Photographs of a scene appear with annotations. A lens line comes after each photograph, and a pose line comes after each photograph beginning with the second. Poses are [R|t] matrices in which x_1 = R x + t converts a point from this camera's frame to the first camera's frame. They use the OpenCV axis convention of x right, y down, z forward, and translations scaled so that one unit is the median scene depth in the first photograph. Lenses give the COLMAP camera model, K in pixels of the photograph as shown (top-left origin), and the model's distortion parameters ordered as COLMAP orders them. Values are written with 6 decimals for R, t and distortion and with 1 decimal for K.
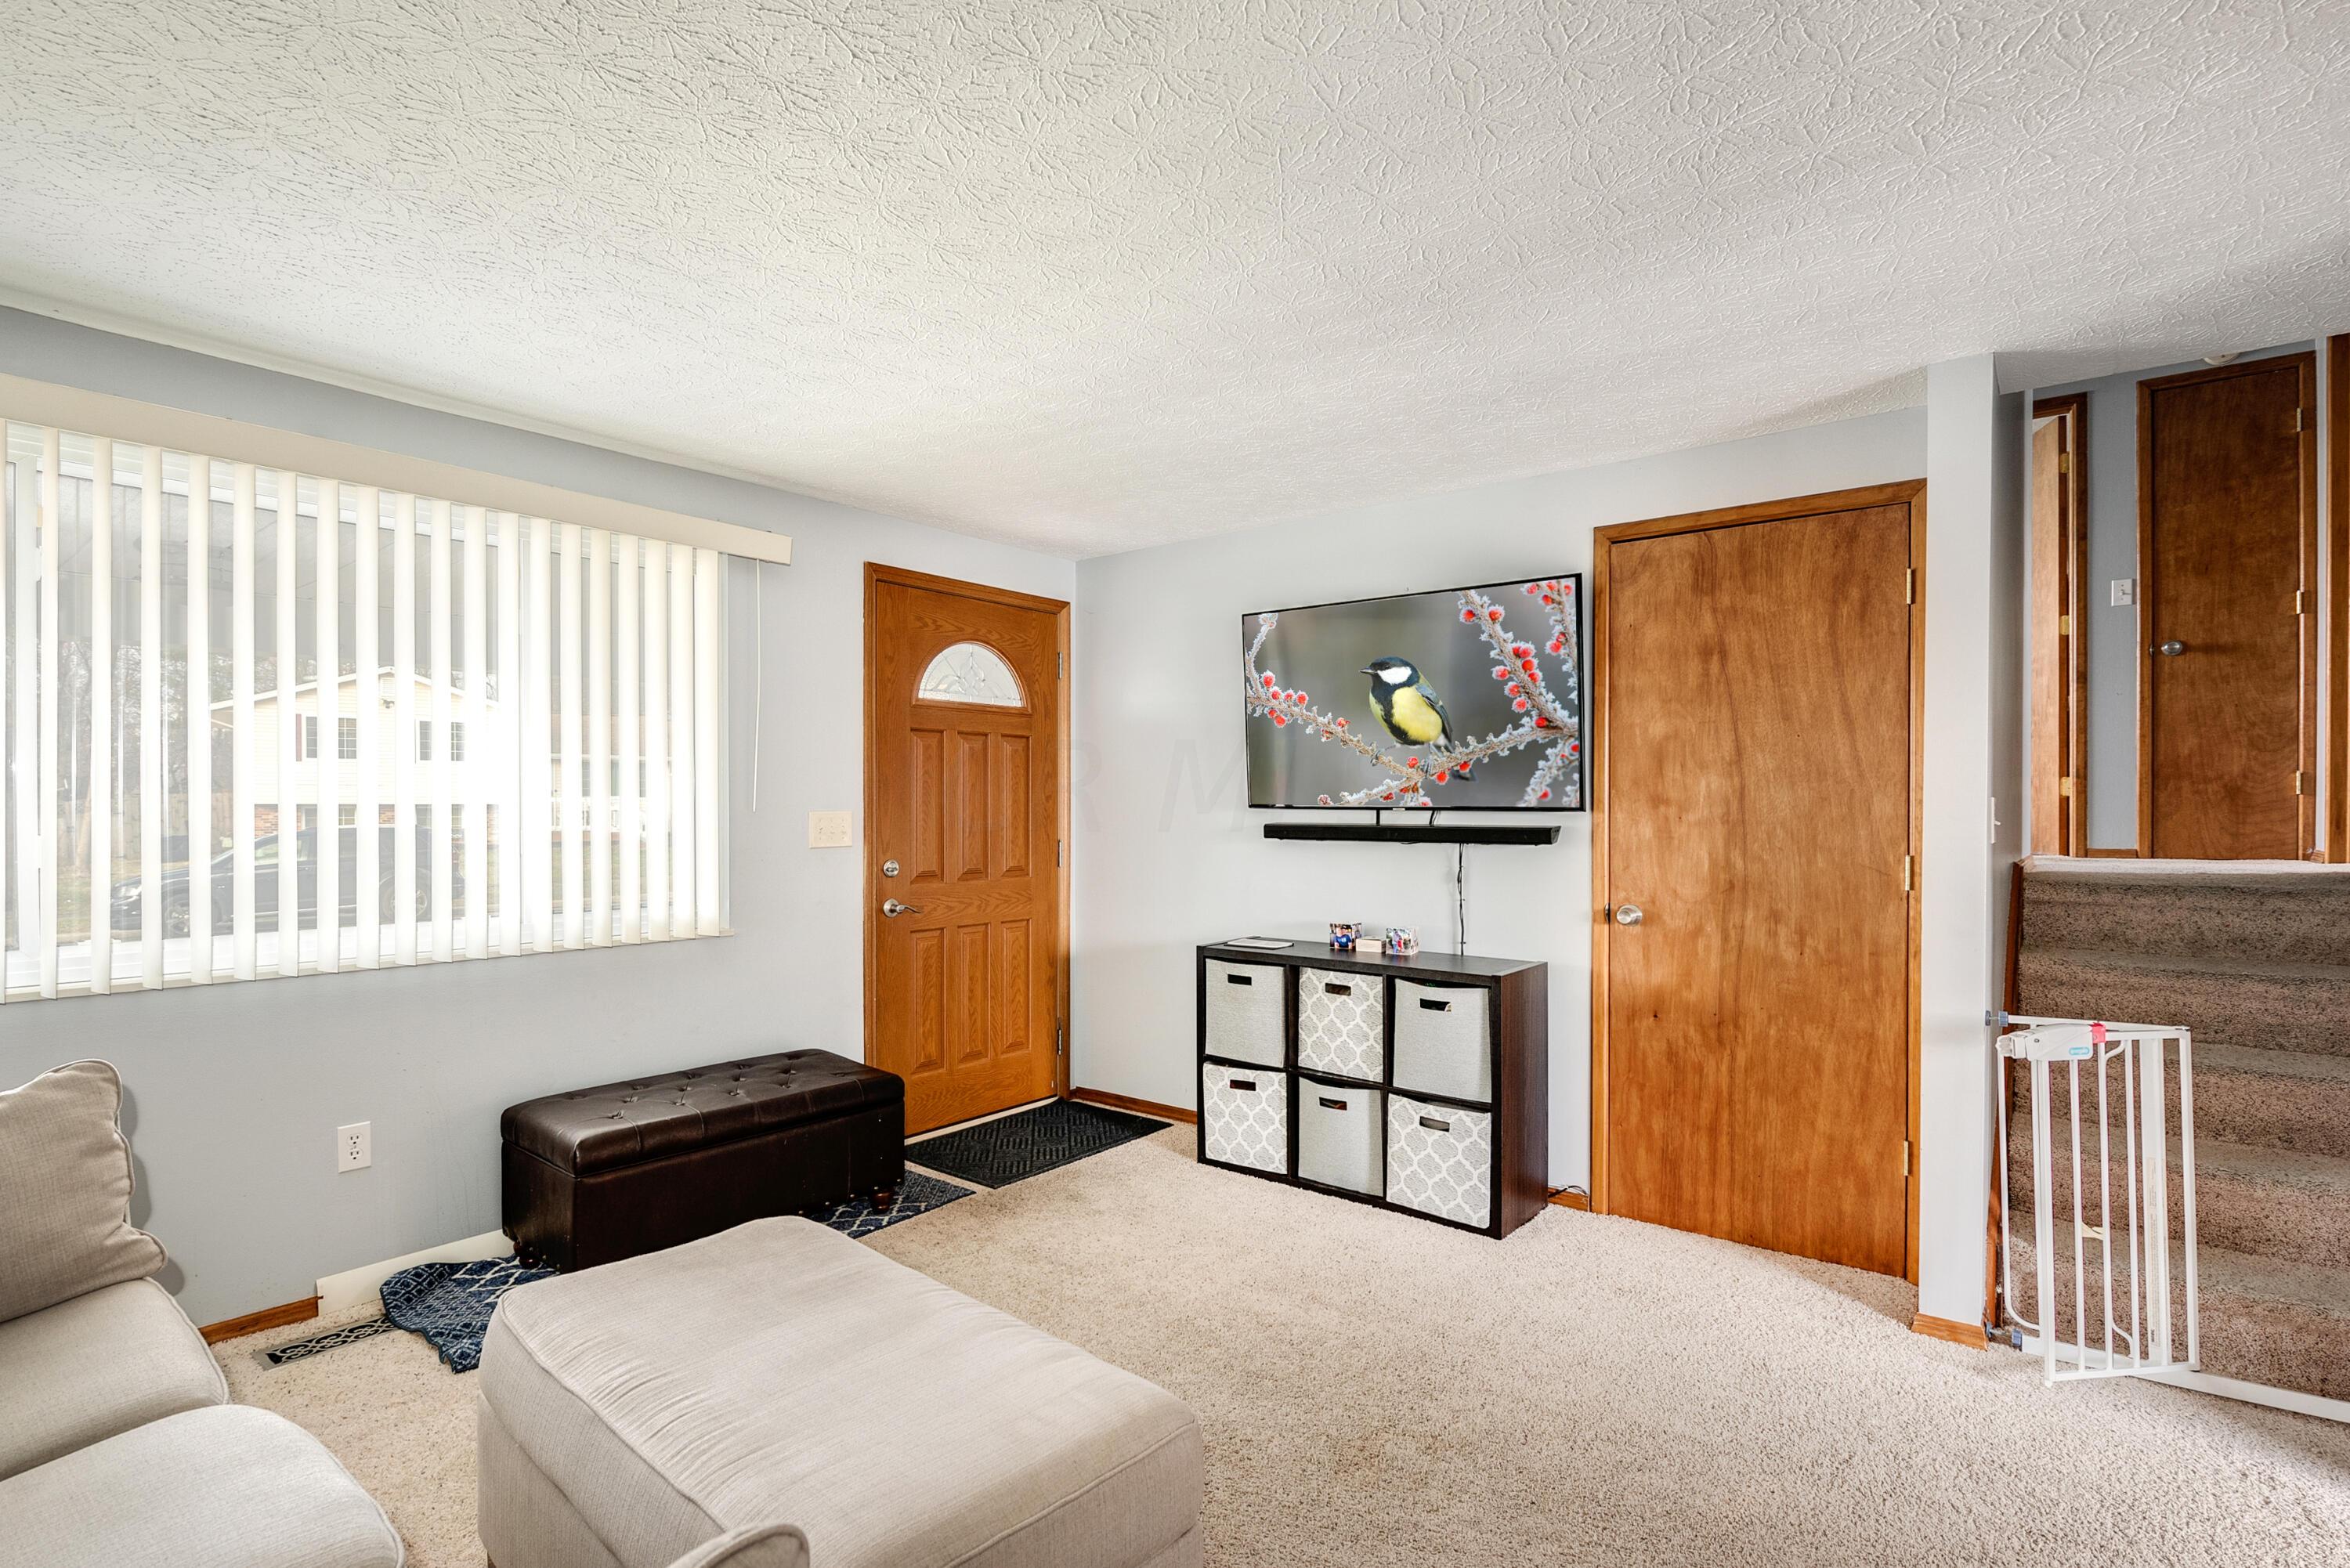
lens RADIAL K [[1098.6, 0, 1139.1], [0, 1098.6, 759.4], [0, 0, 1]] dist [-0.020444, 0.000608]
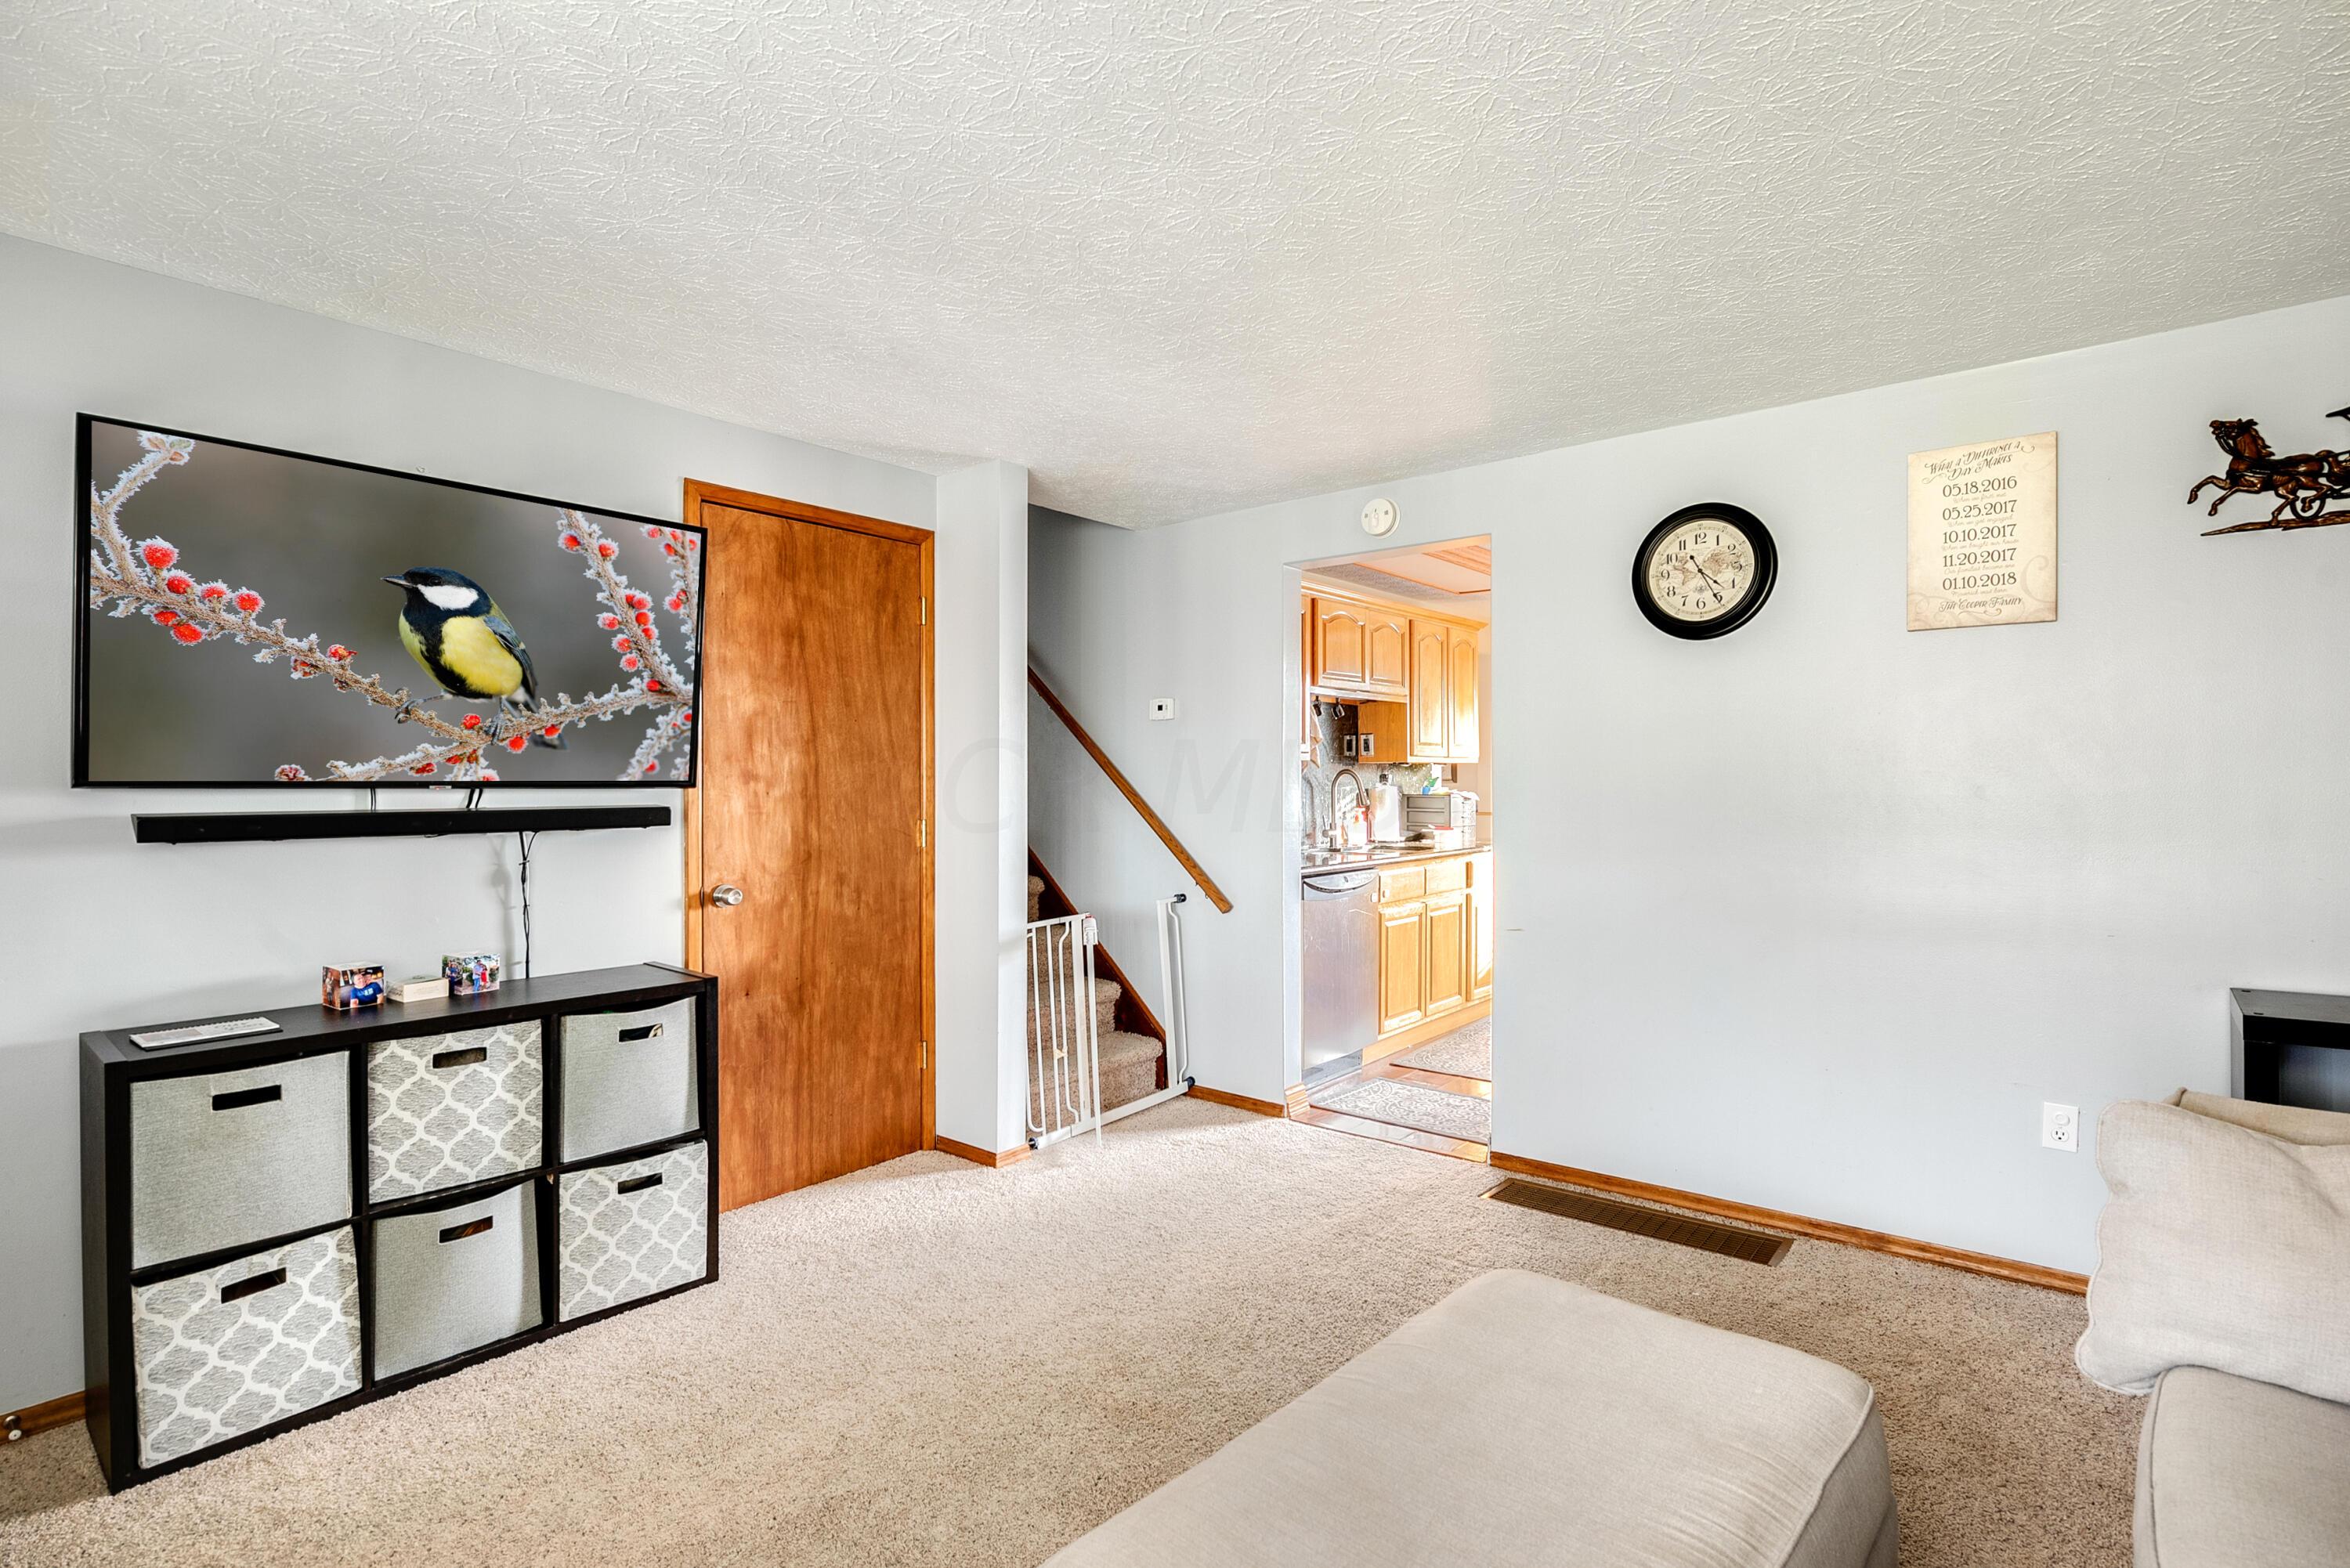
lens RADIAL K [[1098.6, 0, 1139.1], [0, 1098.6, 759.4], [0, 0, 1]] dist [-0.020444, 0.000608]
pose [[0.025345, 0.023255, 0.999408, -0.510302], [-0.029707, 0.999305, -0.022499, 0.034135], [-0.999237, -0.029119, 0.026018, 0.622988]]
